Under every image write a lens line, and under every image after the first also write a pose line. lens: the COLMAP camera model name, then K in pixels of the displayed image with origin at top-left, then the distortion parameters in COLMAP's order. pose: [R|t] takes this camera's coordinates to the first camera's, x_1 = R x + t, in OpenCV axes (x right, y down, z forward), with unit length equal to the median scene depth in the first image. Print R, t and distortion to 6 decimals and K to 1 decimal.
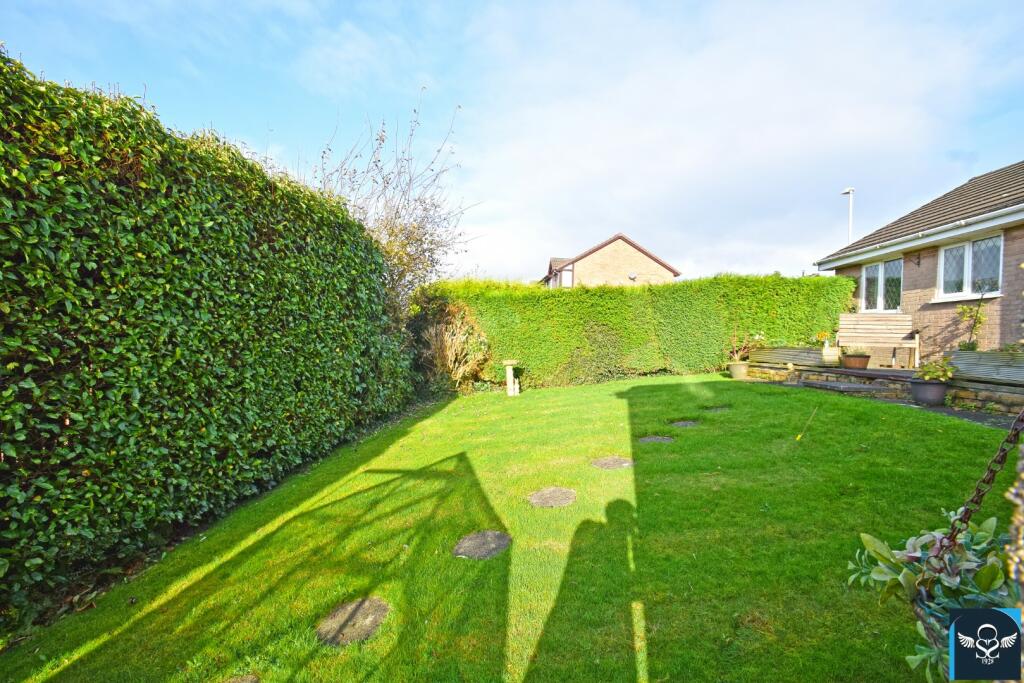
lens RADIAL K [[472.5, 0, 512.0], [0, 472.5, 341.5], [0, 0, 1]] dist [0.002821, -0.014394]
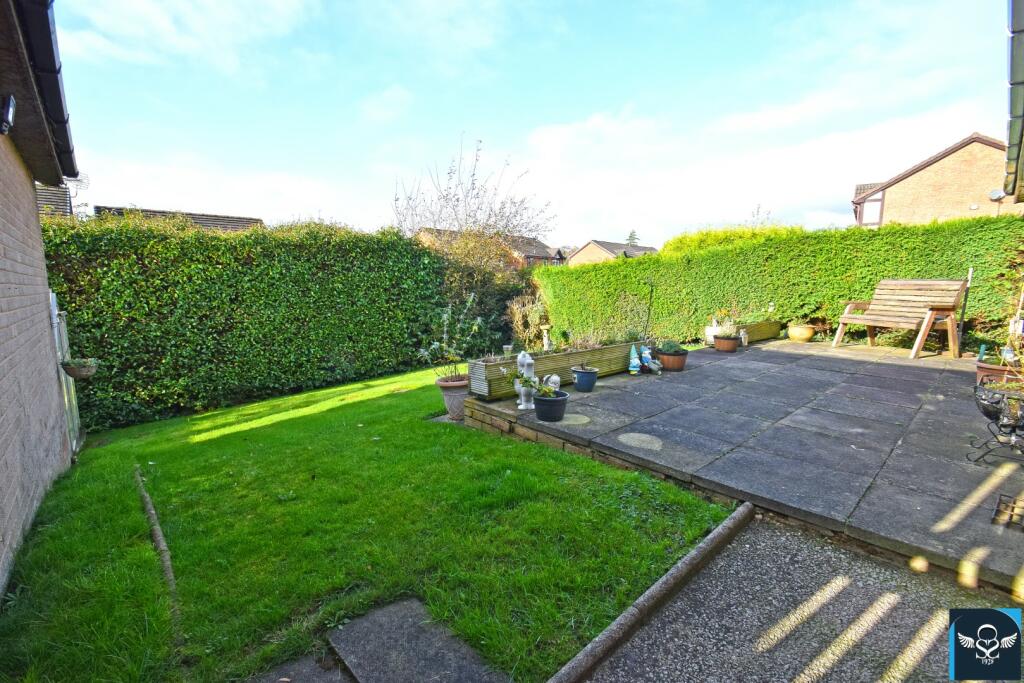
lens RADIAL K [[472.5, 0, 512.0], [0, 472.5, 341.5], [0, 0, 1]] dist [0.002821, -0.014394]
pose [[0.634470, 0.072124, -0.769575, 2.218896], [0.022040, 0.993544, 0.111285, -0.148066], [0.772633, -0.087568, 0.628785, 0.380841]]
